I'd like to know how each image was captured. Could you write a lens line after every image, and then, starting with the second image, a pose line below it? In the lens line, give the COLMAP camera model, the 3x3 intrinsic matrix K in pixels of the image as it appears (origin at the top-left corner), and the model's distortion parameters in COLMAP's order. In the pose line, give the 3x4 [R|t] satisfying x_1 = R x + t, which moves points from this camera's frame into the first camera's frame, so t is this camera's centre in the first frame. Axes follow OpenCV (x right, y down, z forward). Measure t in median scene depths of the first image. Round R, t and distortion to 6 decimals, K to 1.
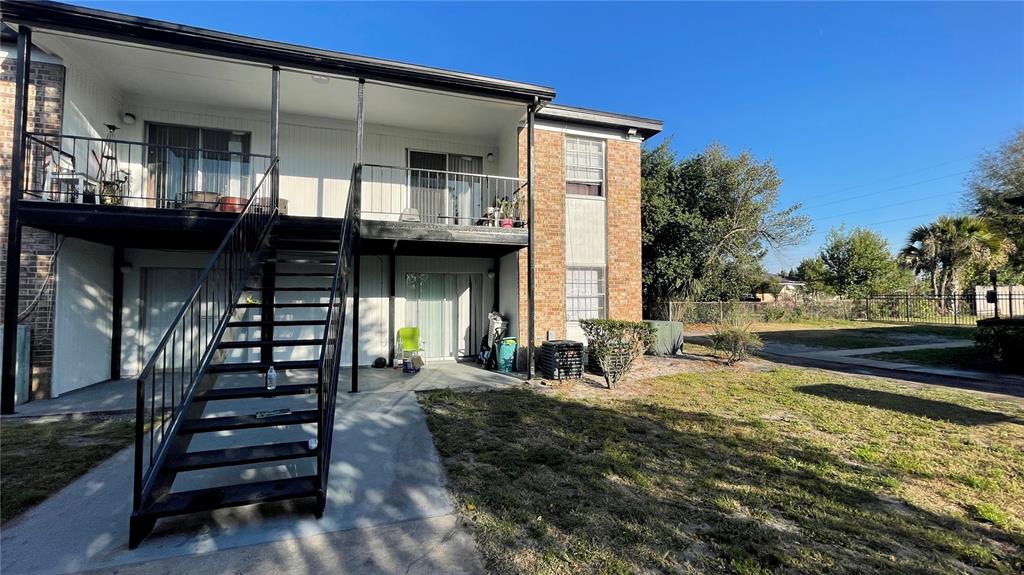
lens RADIAL K [[410.1, 0, 507.4], [0, 410.1, 287.9], [0, 0, 1]] dist [0.000584, 0.000008]
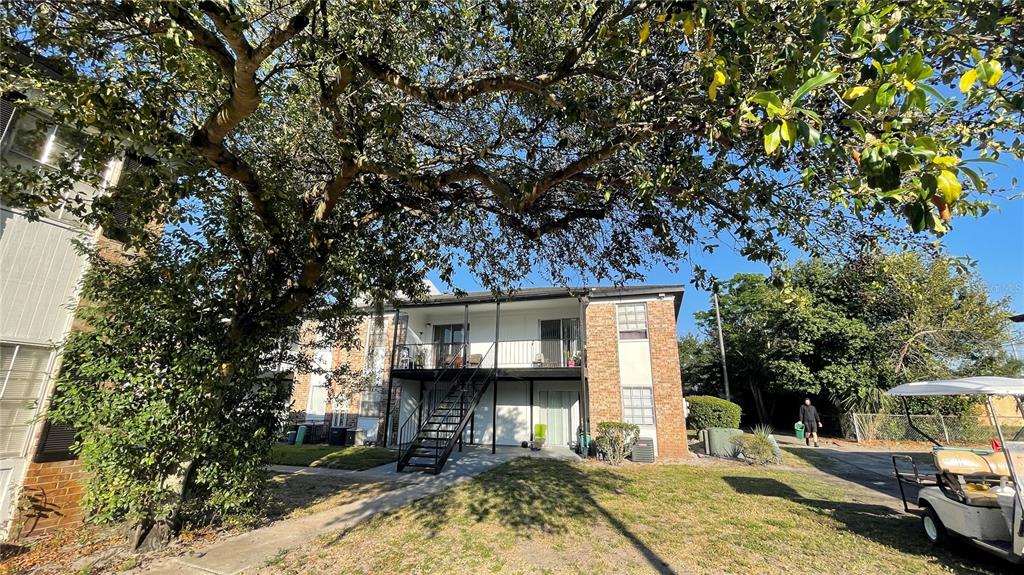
lens RADIAL K [[411.8, 0, 509.9], [0, 411.8, 287.1], [0, 0, 1]] dist [-0.009765, 0.005182]
pose [[0.802592, -0.150585, -0.577209, 1.058968], [0.001596, 0.968152, -0.250357, -0.041821], [0.596527, 0.200013, 0.777271, -0.749602]]
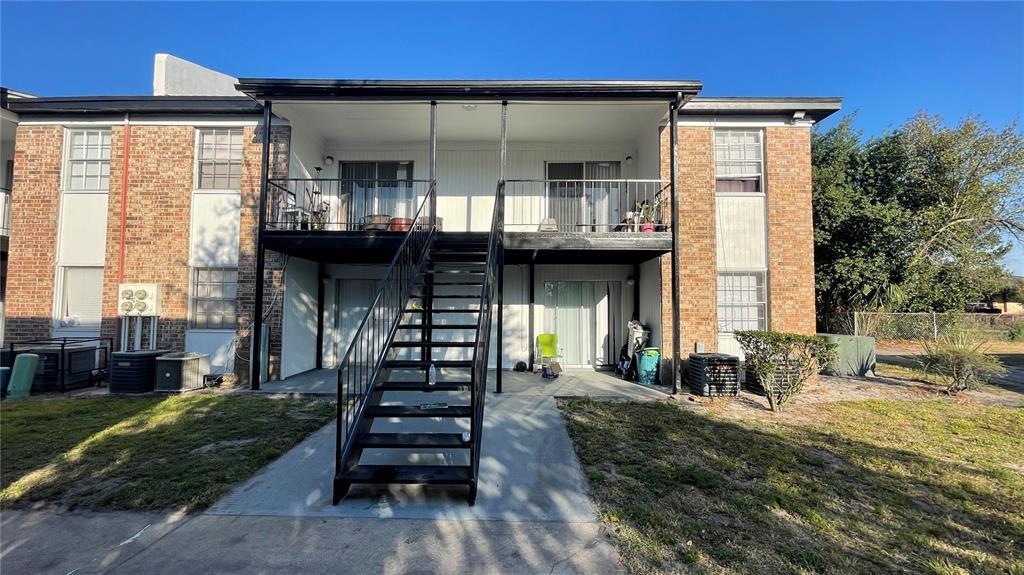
lens RADIAL K [[411.8, 0, 509.9], [0, 411.8, 287.1], [0, 0, 1]] dist [-0.009765, 0.005182]
pose [[0.948512, -0.006698, -0.316671, -0.004662], [0.000332, 0.999797, -0.020151, -0.000454], [0.316741, 0.019008, 0.948321, -0.010792]]
